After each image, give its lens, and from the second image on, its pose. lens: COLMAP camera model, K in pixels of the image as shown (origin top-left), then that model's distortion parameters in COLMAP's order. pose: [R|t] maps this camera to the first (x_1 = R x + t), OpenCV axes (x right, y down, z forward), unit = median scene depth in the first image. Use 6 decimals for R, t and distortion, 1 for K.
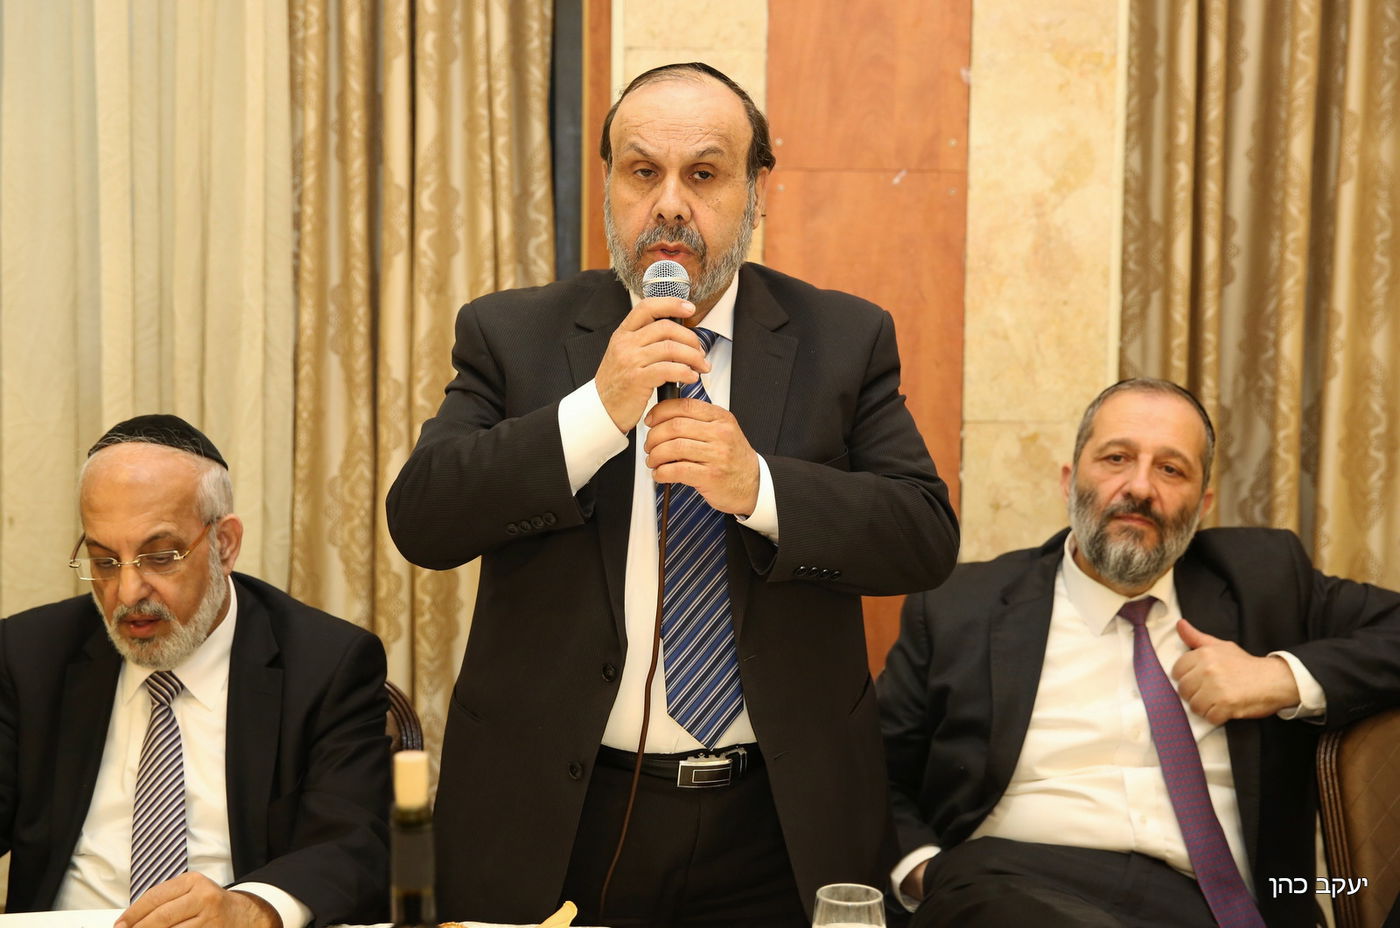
lens RADIAL K [[2158.1, 0, 700.0], [0, 2158.1, 464.0], [0, 0, 1]] dist [0.096681, 0.214814]
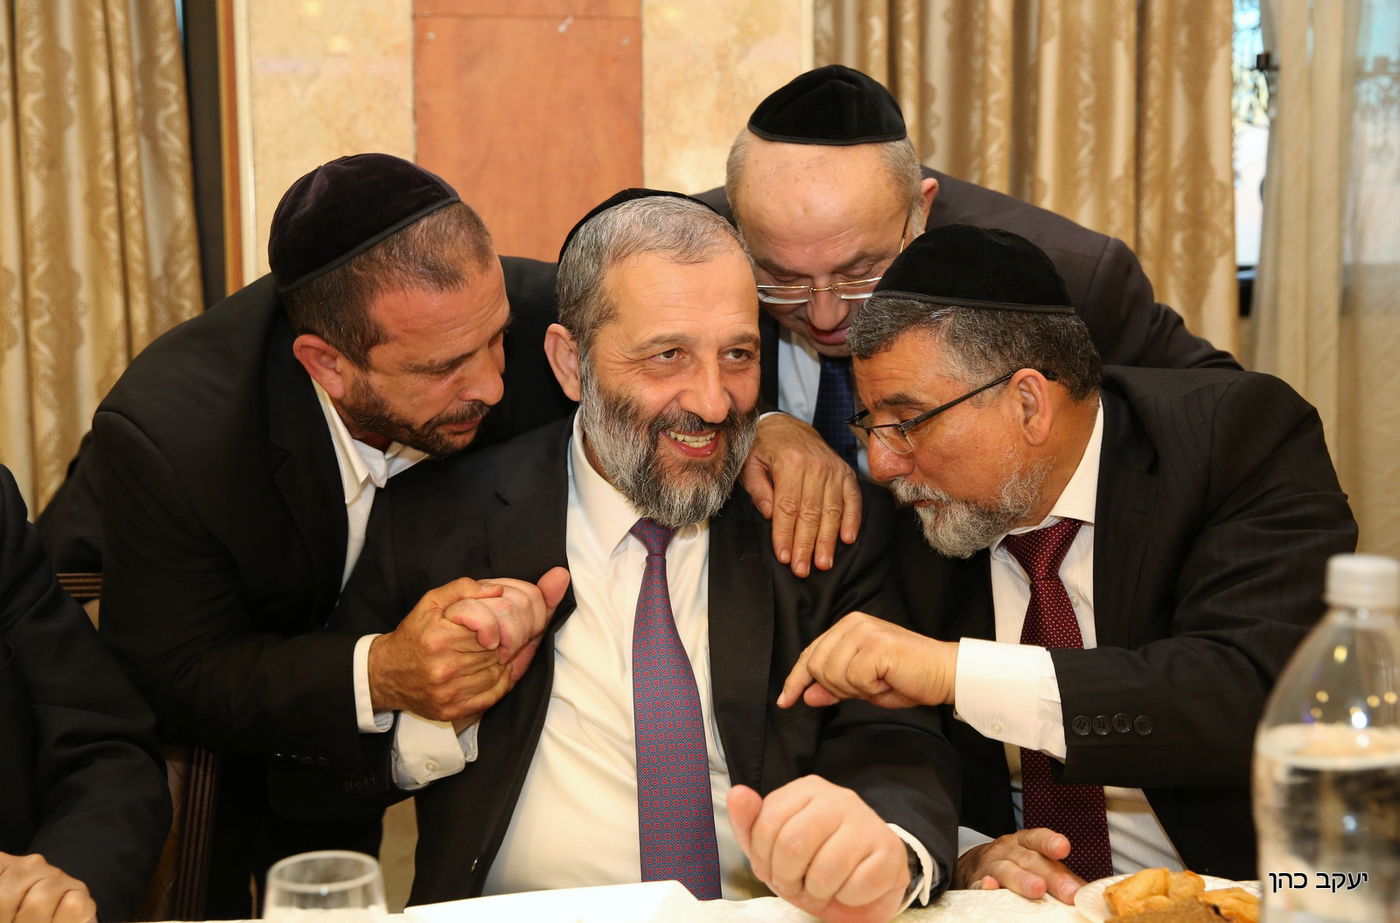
lens RADIAL K [[1789.4, 0, 676.7], [0, 1789.4, 461.7], [0, 0, 1]] dist [0.051399, 0.026212]
pose [[0.994881, -0.024752, 0.097977, 0.059019], [0.024594, 0.999694, 0.002819, 0.044517], [-0.098016, -0.000395, 0.995185, 0.253772]]
